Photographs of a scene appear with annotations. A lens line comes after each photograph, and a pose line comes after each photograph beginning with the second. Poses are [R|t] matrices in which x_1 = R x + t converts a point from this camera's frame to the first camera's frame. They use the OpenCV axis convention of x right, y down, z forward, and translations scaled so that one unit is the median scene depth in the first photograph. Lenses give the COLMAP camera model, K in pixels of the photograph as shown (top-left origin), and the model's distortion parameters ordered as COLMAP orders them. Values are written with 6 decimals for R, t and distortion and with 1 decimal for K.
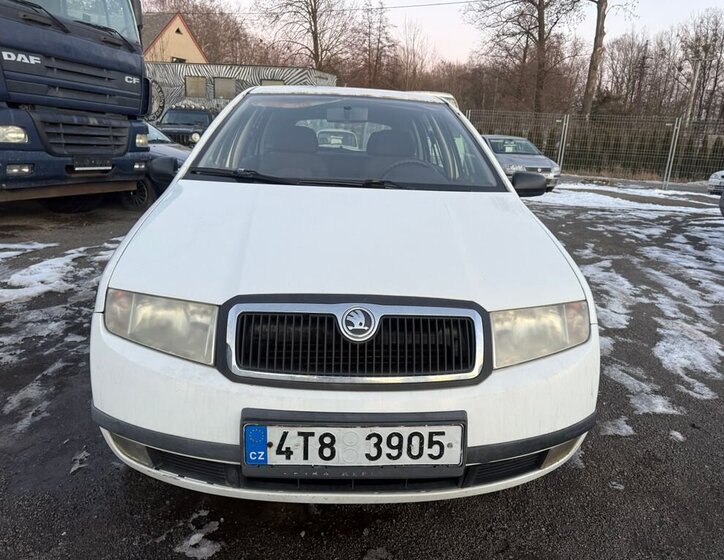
lens RADIAL K [[535.3, 0, 364.8], [0, 535.3, 283.1], [0, 0, 1]] dist [0.008923, -0.011706]
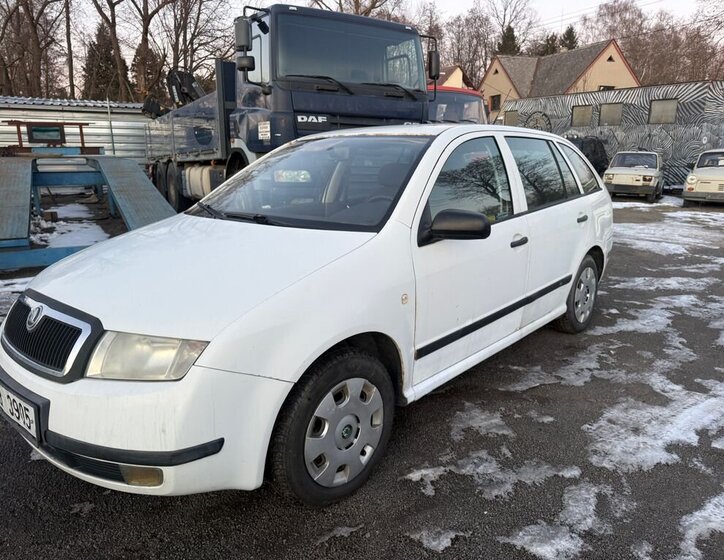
lens RADIAL K [[535.3, 0, 361.0], [0, 535.3, 278.4], [0, 0, 1]] dist [0.008923, -0.011706]
pose [[0.712429, 0.104885, -0.693862, 0.403690], [-0.145862, 0.989305, -0.000221, -0.039105], [0.686417, 0.101365, 0.720108, 0.147903]]
